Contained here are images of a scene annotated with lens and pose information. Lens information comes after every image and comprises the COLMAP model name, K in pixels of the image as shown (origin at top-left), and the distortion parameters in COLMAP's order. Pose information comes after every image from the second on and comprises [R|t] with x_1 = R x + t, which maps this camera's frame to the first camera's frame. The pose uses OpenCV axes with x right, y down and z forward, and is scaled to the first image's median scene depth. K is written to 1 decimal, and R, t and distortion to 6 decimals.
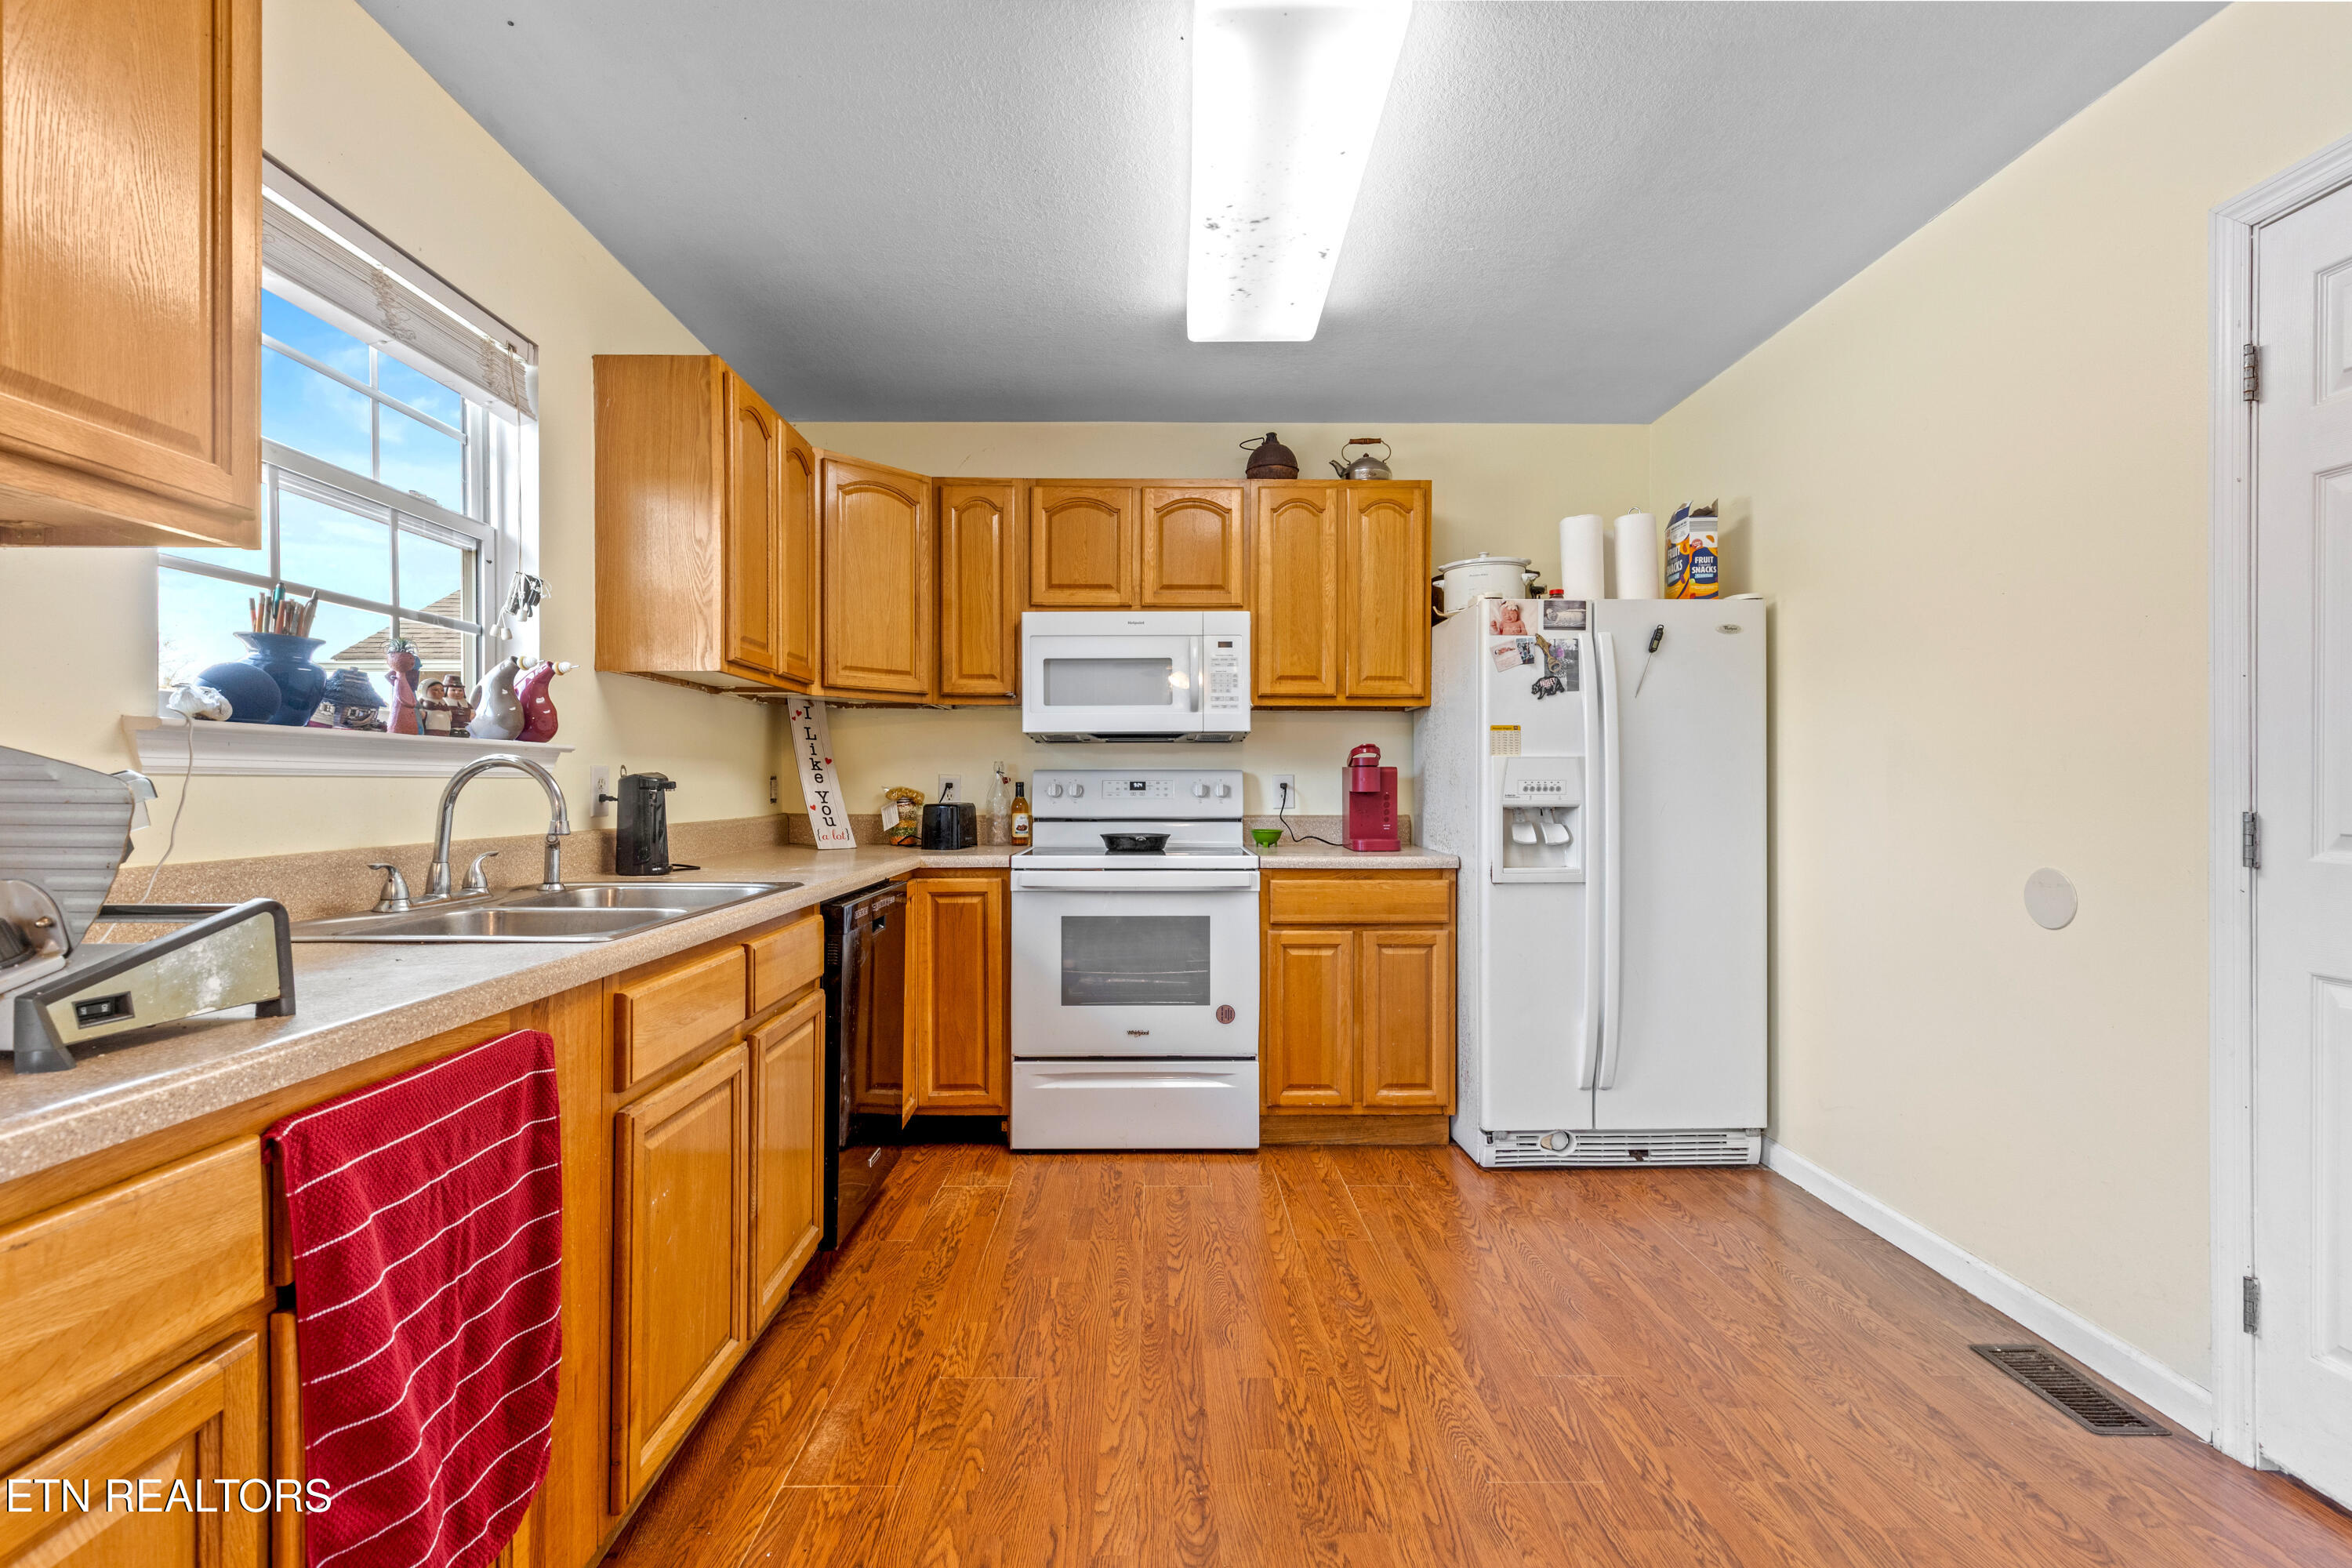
lens RADIAL K [[1104.1, 0, 1175.4], [0, 1104.1, 785.1], [0, 0, 1]] dist [0.000016, 0.000002]
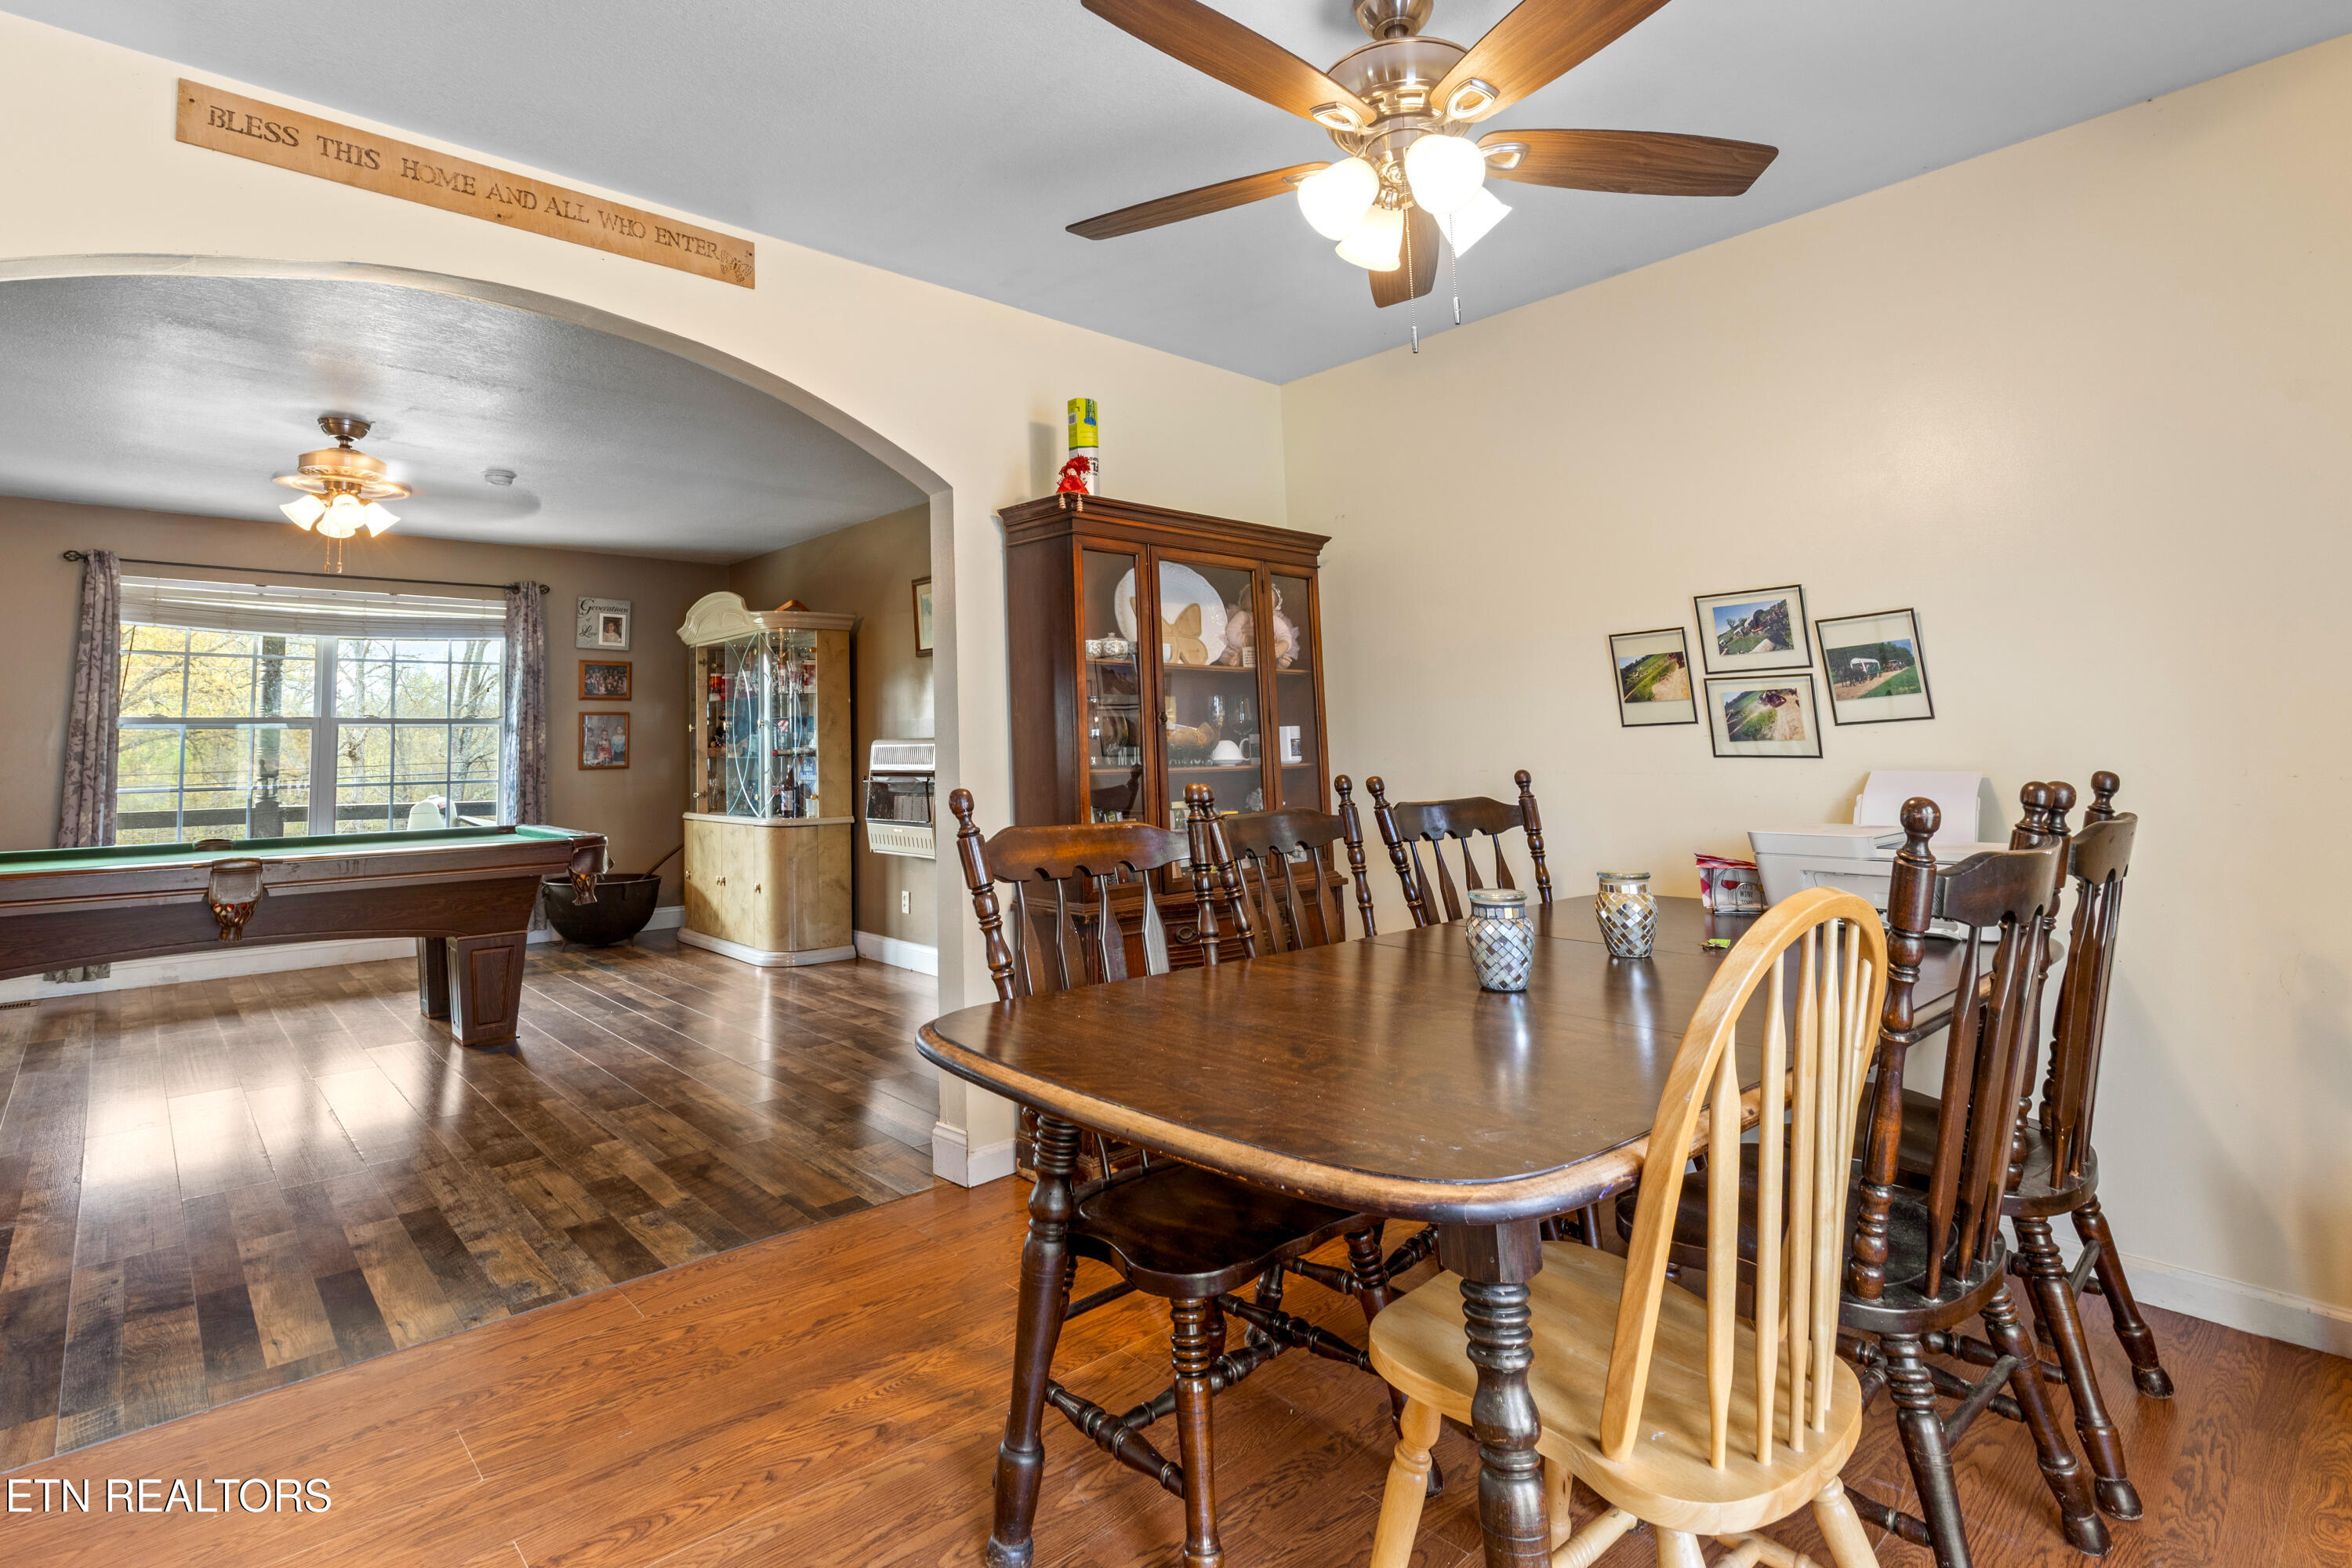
lens RADIAL K [[1104.1, 0, 1175.8], [0, 1104.1, 780.4], [0, 0, 1]] dist [0.000016, 0.000002]
pose [[-0.676791, -0.003495, 0.736167, -0.934469], [0.000083, 0.999988, 0.004823, 0.006170], [-0.736175, 0.003325, -0.676783, 1.358321]]
